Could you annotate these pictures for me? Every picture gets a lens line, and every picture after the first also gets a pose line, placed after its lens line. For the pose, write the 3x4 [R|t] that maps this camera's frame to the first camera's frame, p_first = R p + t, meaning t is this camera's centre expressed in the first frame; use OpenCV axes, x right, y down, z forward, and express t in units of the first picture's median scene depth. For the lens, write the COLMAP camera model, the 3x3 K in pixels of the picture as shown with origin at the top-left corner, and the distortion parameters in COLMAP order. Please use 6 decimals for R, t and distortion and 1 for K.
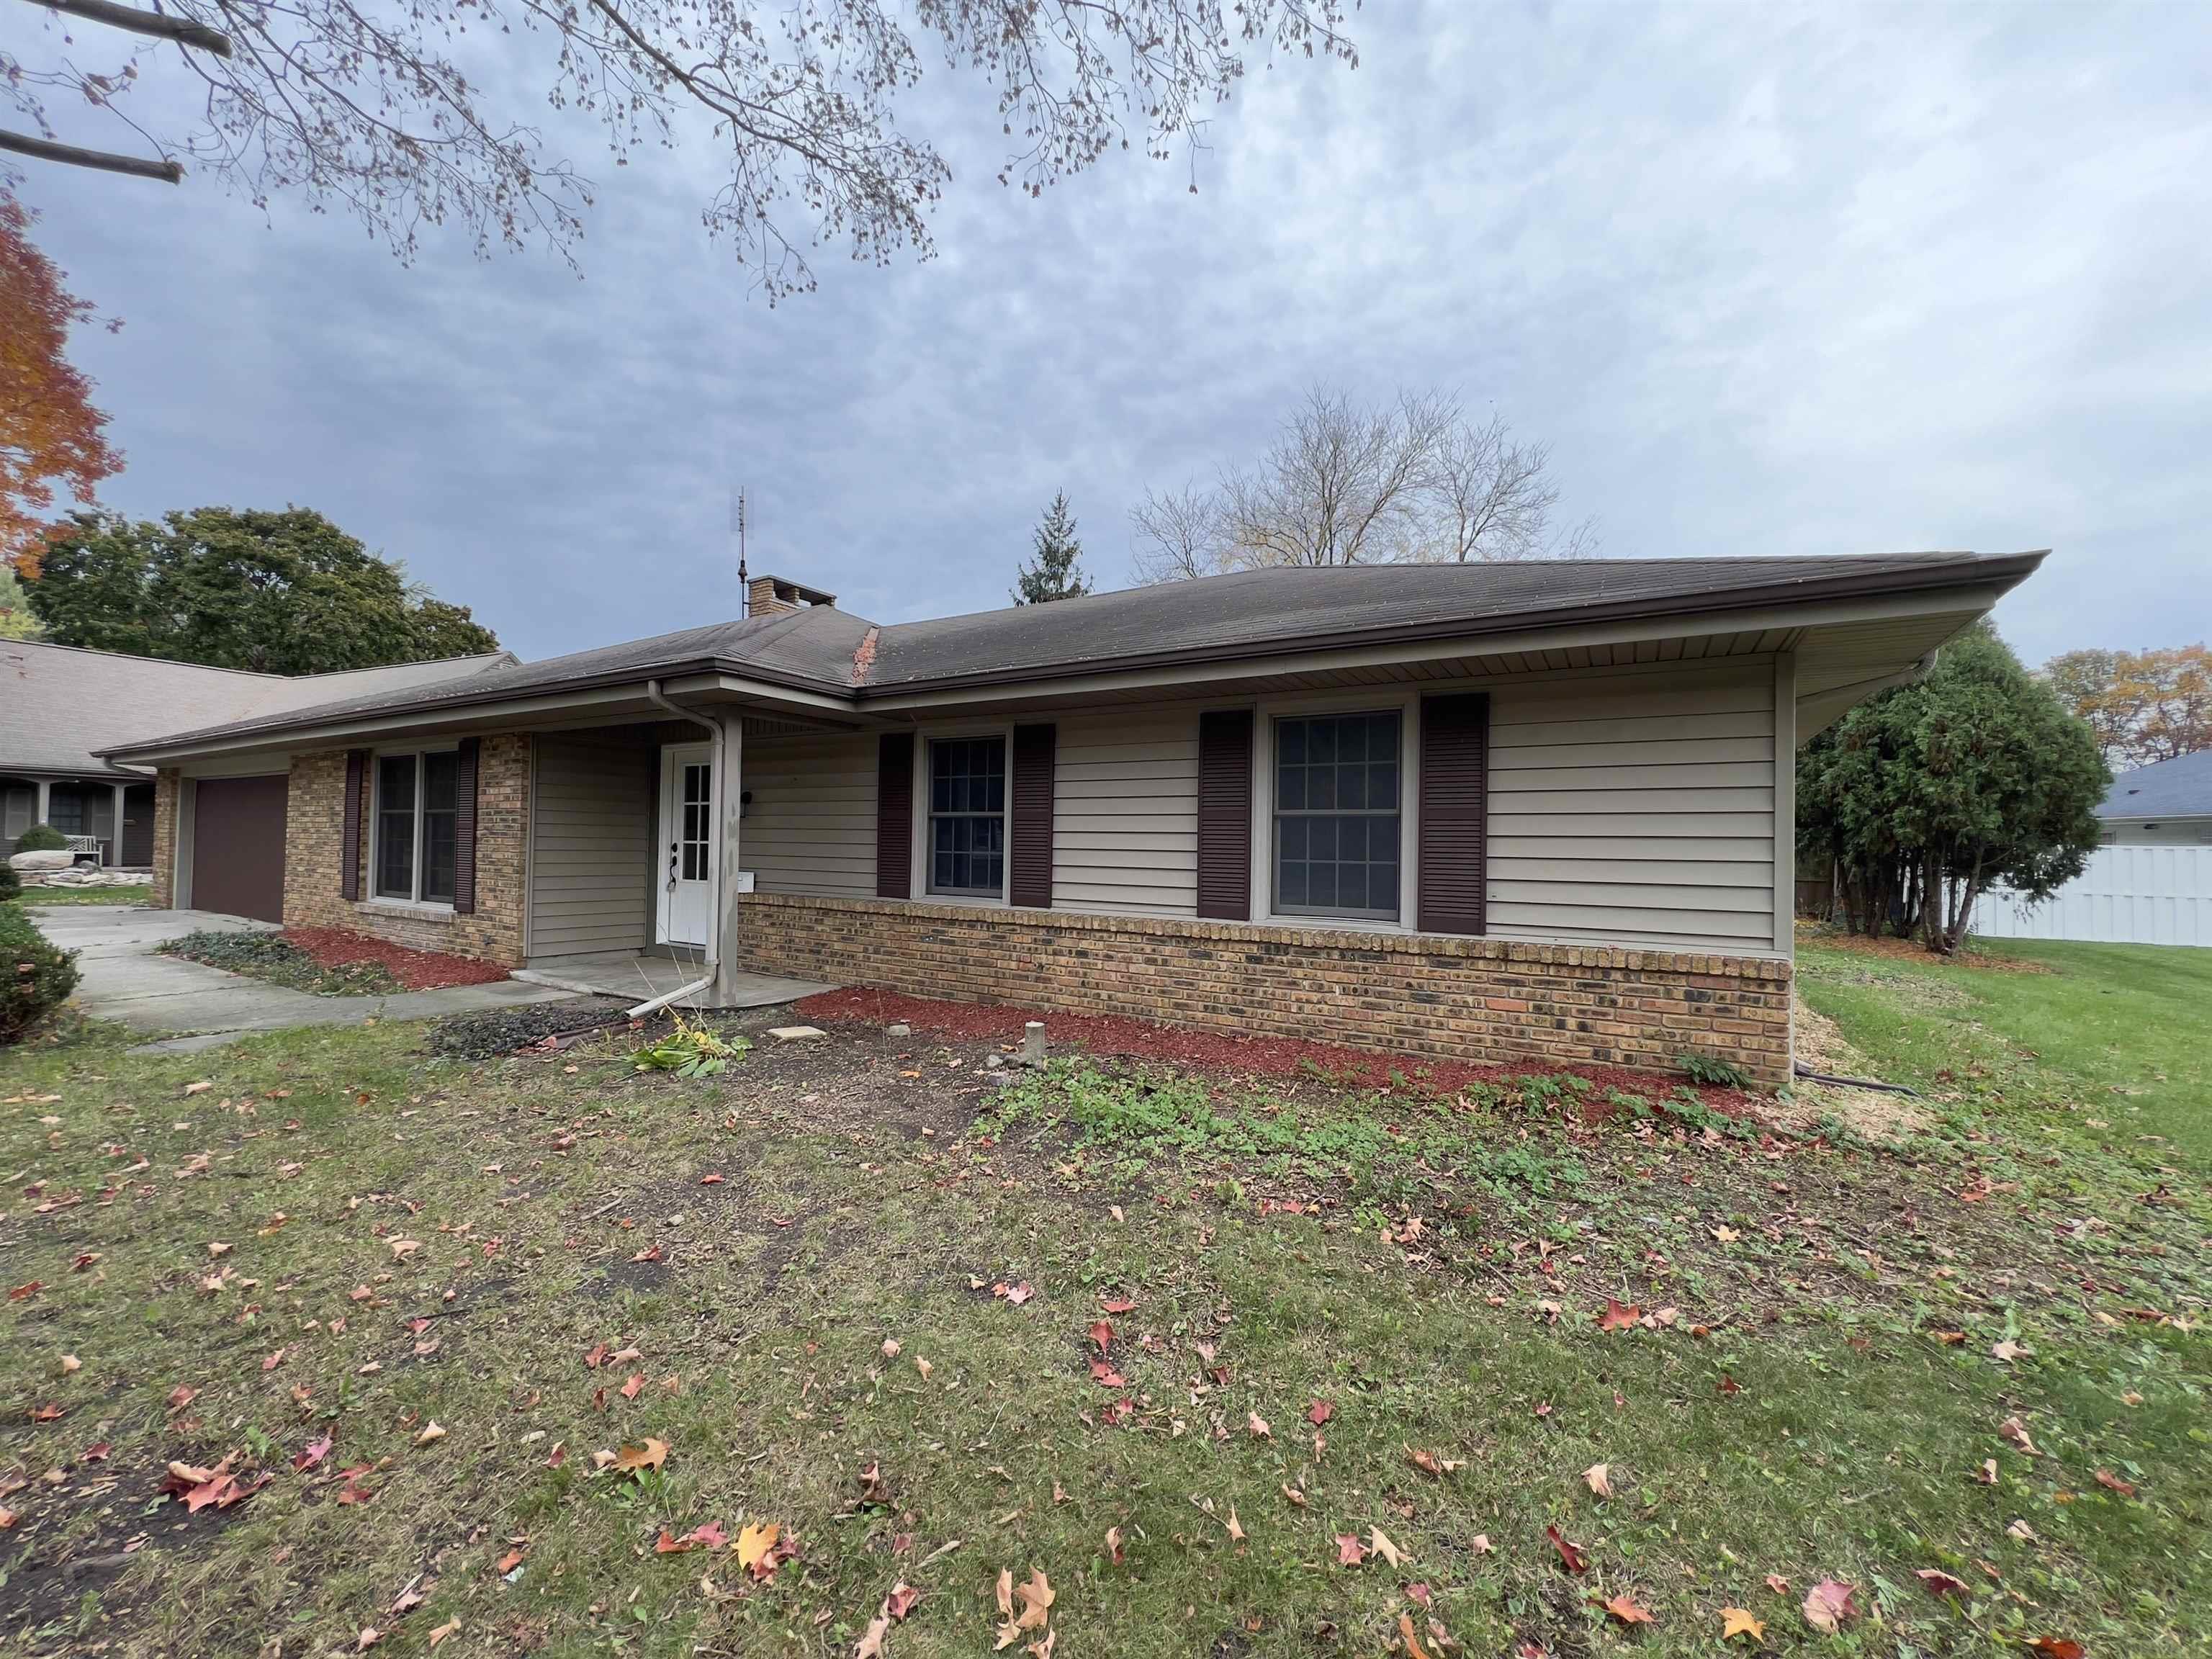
lens RADIAL K [[879.7, 0, 1104.7], [0, 879.7, 826.8], [0, 0, 1]] dist [-0.001459, -0.000107]
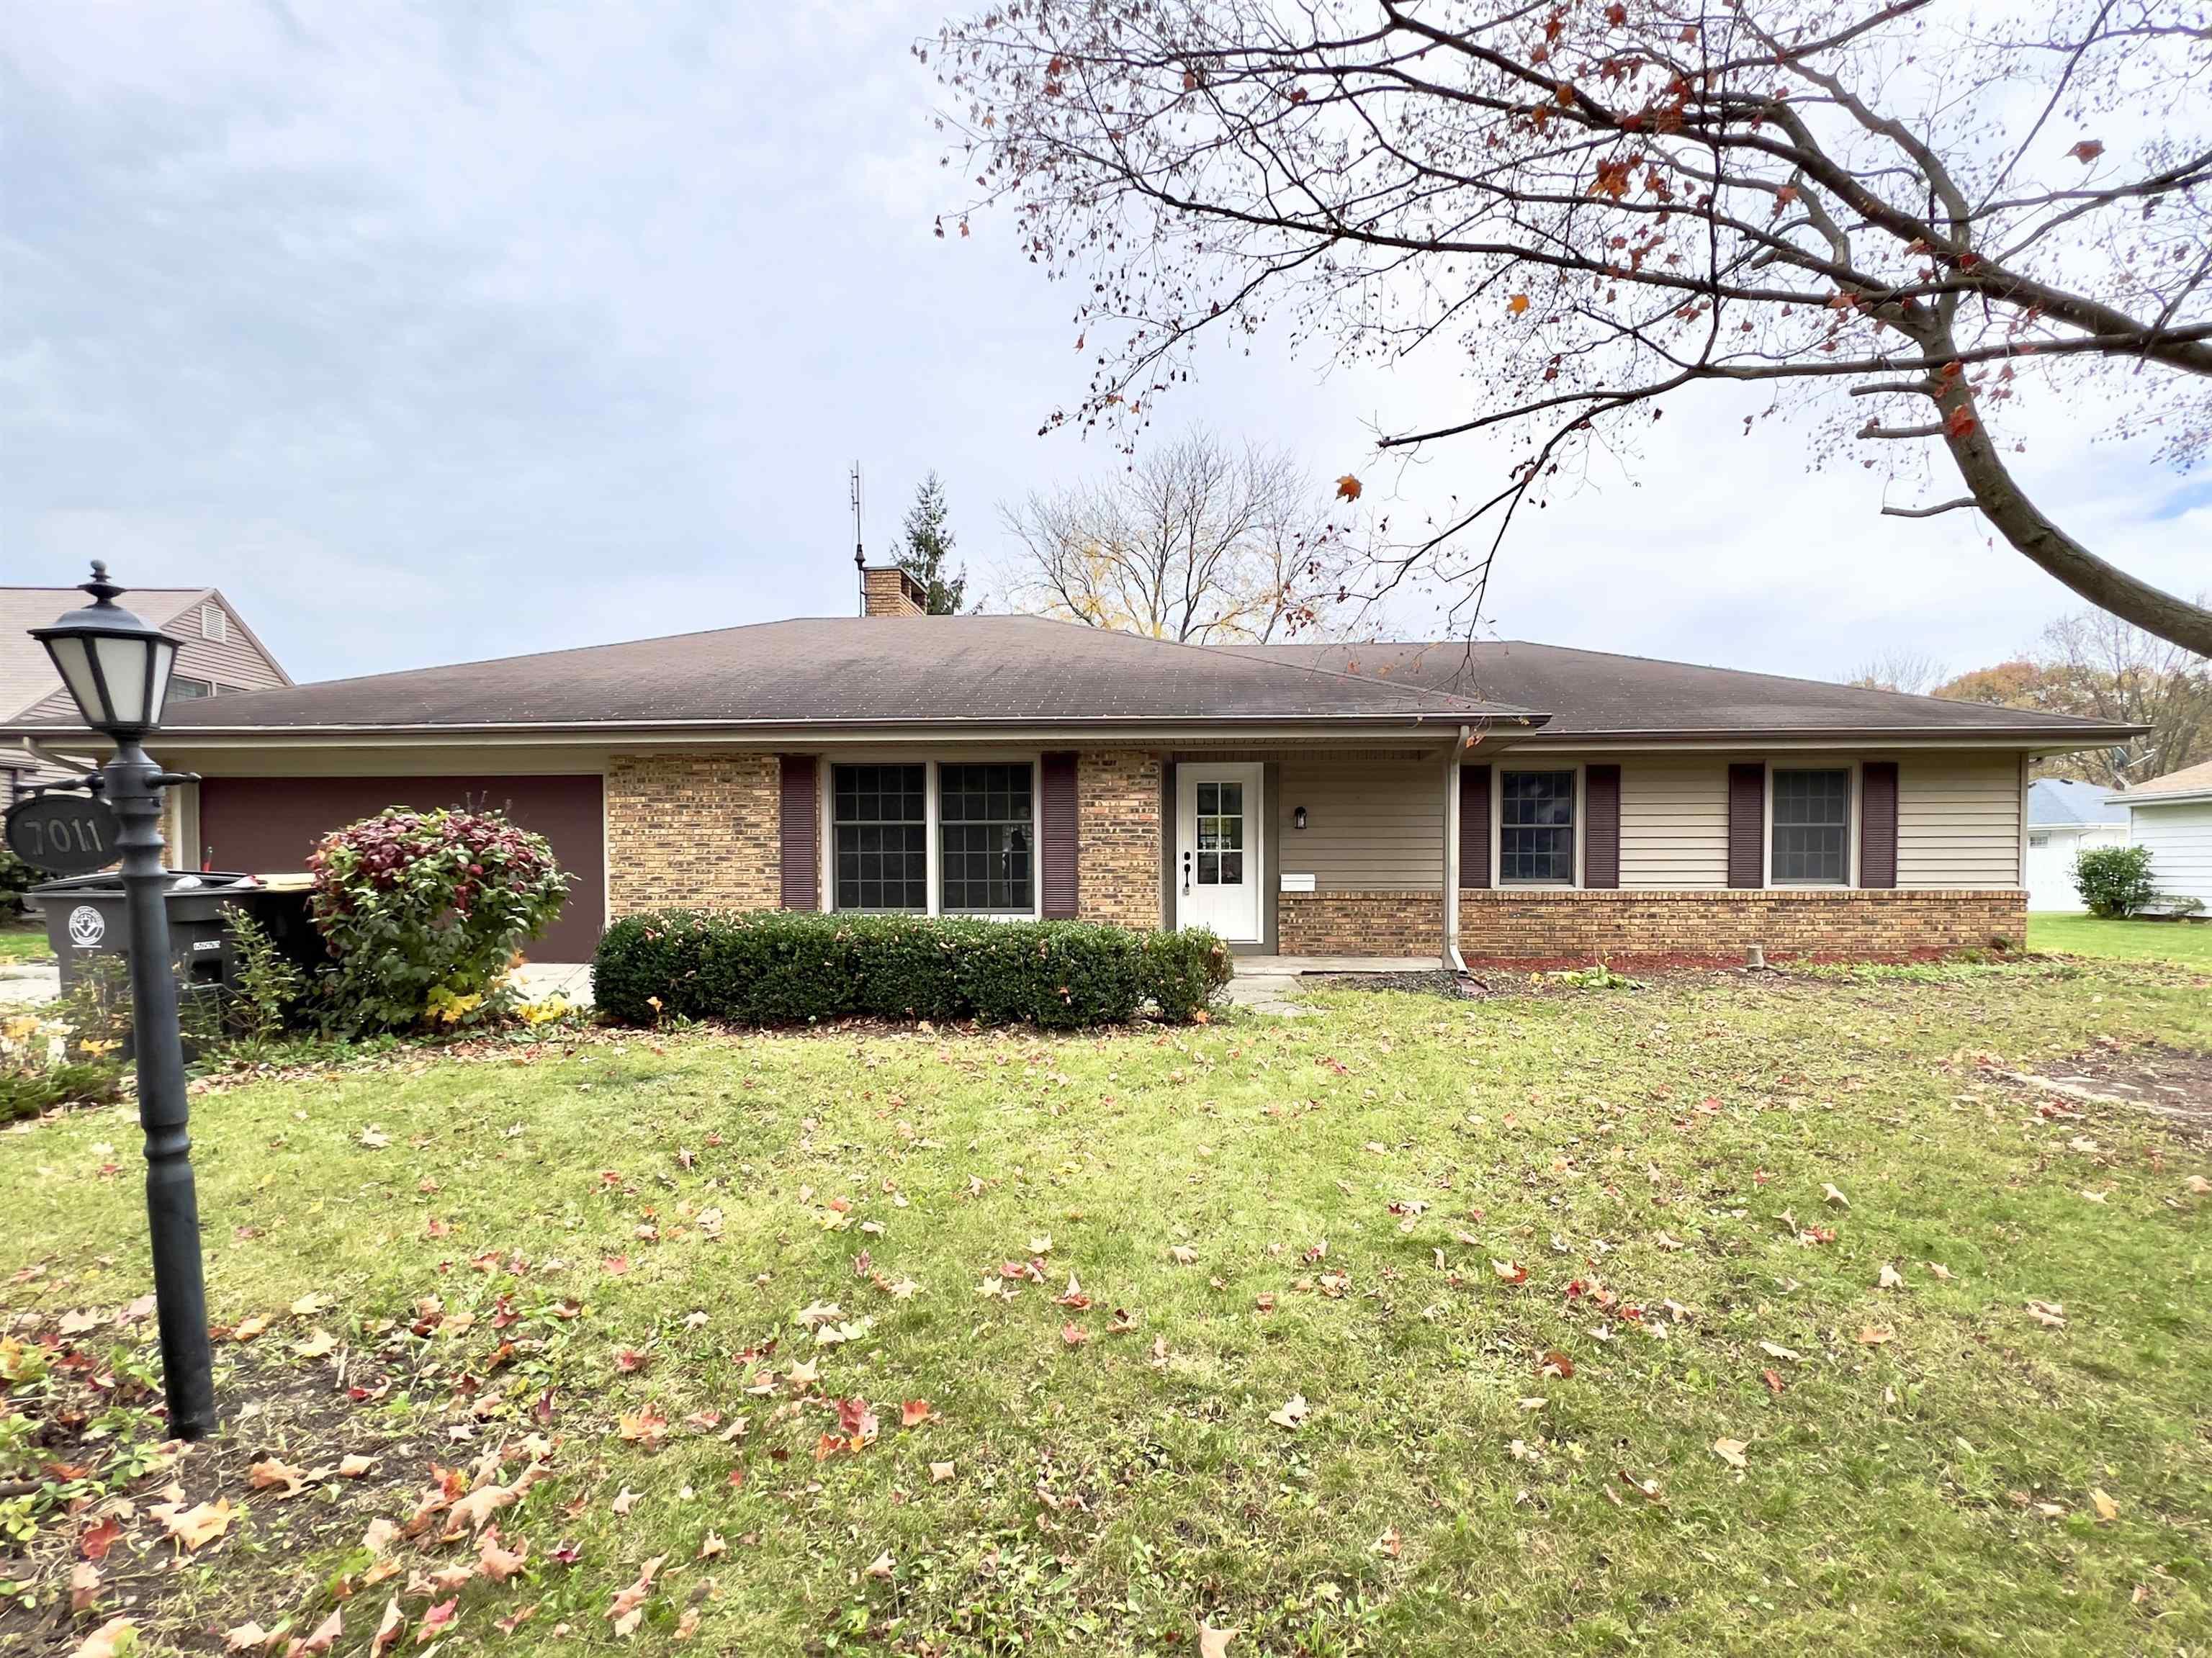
lens RADIAL K [[879.6, 0, 1110.2], [0, 879.6, 847.3], [0, 0, 1]] dist [-0.001459, -0.000107]
pose [[0.879003, -0.031037, 0.475805, -1.705543], [0.009552, 0.998825, 0.047508, -0.064023], [-0.476720, -0.037215, 0.878267, 0.099024]]
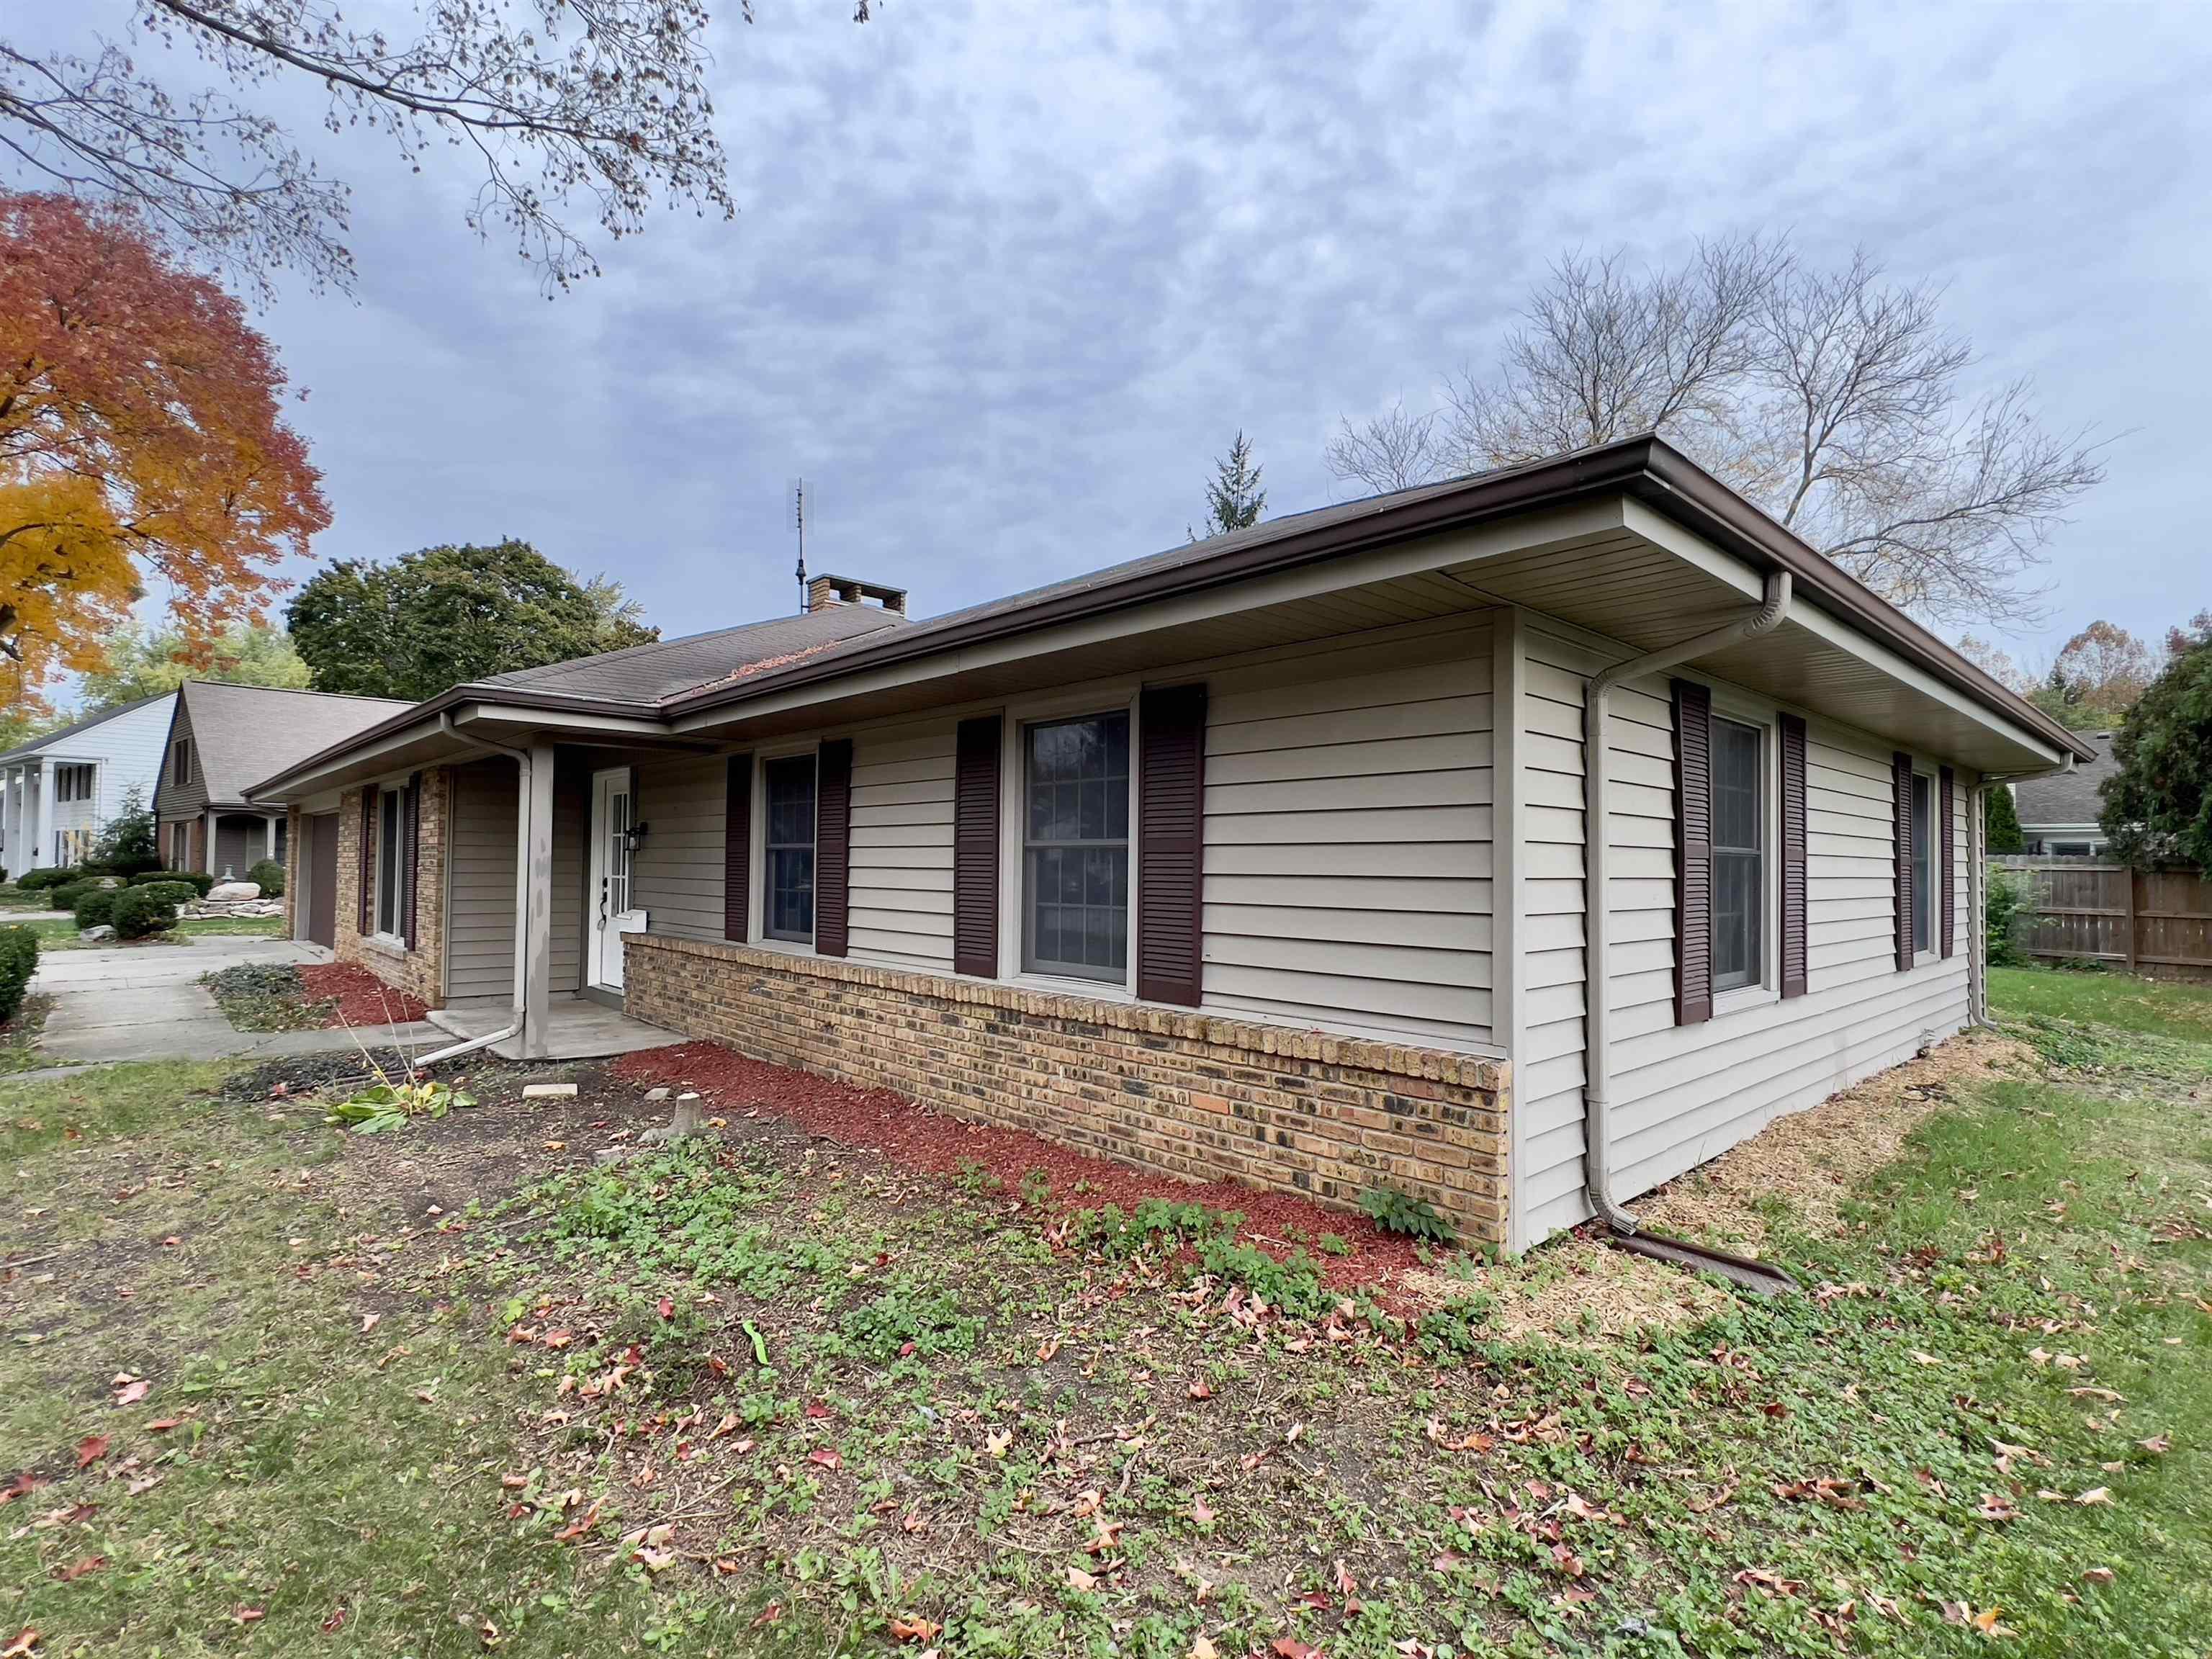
lens RADIAL K [[1070.5, 0, 1107.1], [0, 1070.5, 832.2], [0, 0, 1]] dist [-0.005942, -0.000152]
pose [[0.961674, -0.016352, -0.273708, 0.510886], [0.013367, 0.999829, -0.012767, -0.012515], [0.273870, 0.008619, 0.961728, 0.087585]]
